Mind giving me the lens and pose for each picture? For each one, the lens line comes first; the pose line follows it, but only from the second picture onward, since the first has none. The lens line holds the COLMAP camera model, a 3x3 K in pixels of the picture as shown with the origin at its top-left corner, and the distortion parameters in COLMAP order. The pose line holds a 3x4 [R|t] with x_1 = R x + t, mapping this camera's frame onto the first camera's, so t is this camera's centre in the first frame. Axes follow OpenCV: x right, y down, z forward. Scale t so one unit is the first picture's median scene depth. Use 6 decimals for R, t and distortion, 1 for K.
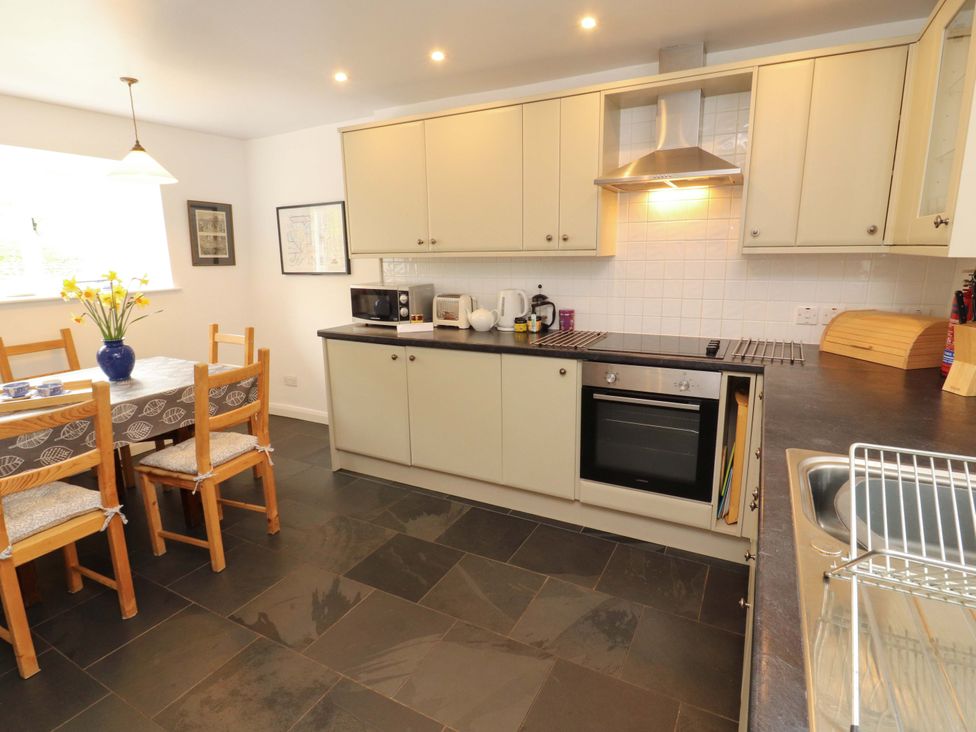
lens RADIAL K [[513.2, 0, 493.3], [0, 513.2, 354.4], [0, 0, 1]] dist [-0.001936, -0.012819]
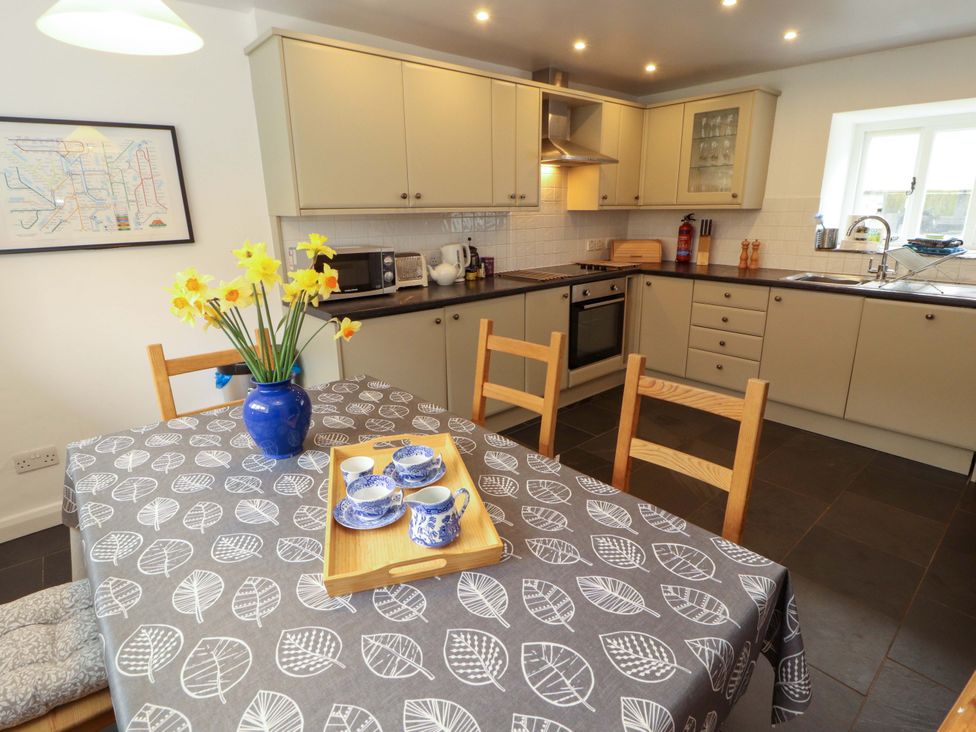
lens RADIAL K [[506.3, 0, 486.5], [0, 506.3, 343.5], [0, 0, 1]] dist [-0.001173, -0.013901]
pose [[0.361050, -0.228757, 0.904054, -0.670174], [0.187237, 0.967487, 0.170031, -0.063674], [-0.913556, 0.107883, 0.392143, 0.378240]]
